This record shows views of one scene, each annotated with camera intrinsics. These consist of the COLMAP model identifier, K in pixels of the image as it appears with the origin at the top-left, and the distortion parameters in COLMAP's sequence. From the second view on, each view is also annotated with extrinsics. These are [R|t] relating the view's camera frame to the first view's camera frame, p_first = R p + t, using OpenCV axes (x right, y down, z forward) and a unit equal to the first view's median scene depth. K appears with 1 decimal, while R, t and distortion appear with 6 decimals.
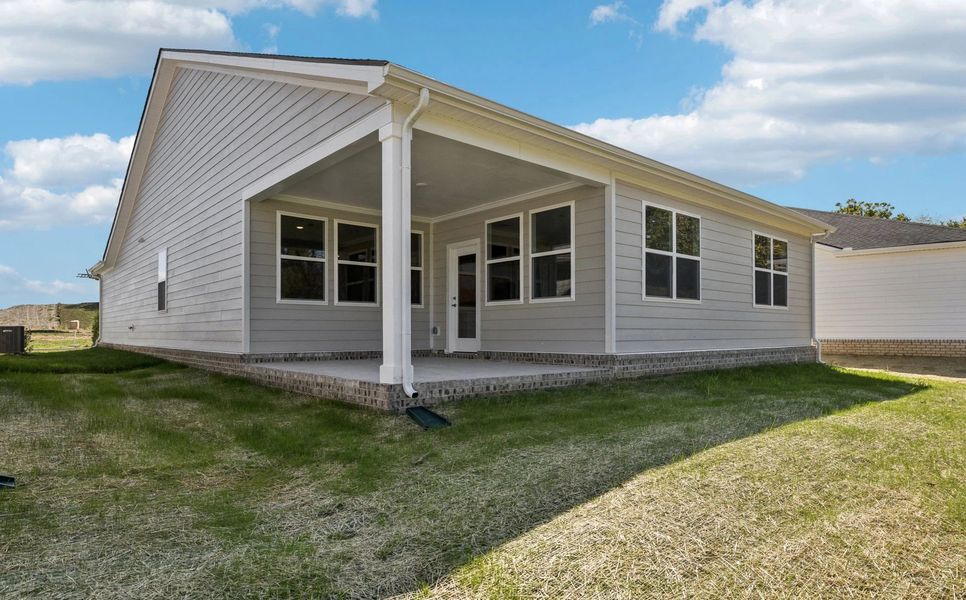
lens RADIAL K [[559.4, 0, 483.0], [0, 559.4, 322.6], [0, 0, 1]] dist [-0.001075, -0.000120]
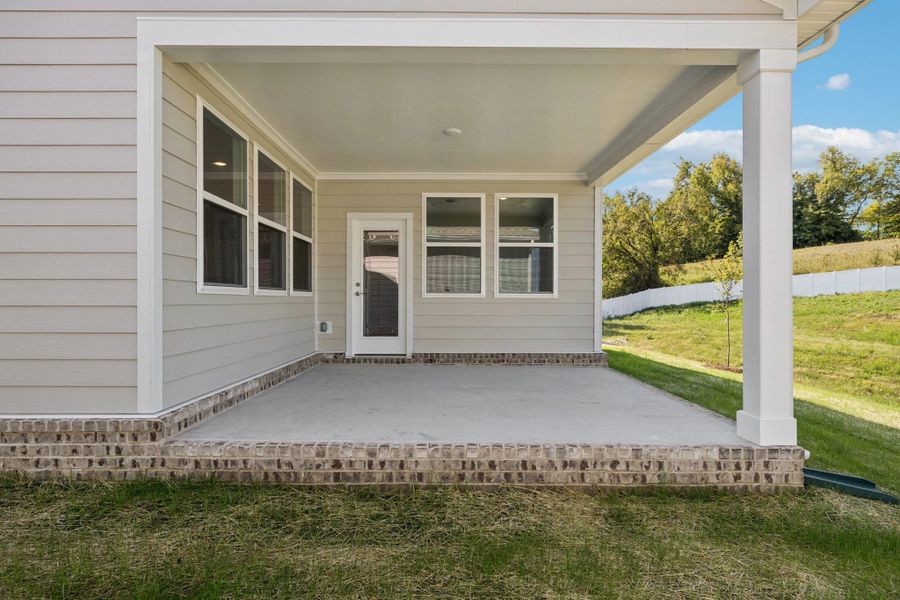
lens RADIAL K [[452.7, 0, 450.0], [0, 452.7, 300.0], [0, 0, 1]] dist [0.002816, 0.000507]
pose [[0.653006, 0.005511, 0.757332, -0.491447], [-0.020499, 0.999736, 0.010401, -0.035274], [-0.757075, -0.022316, 0.652947, 0.561727]]
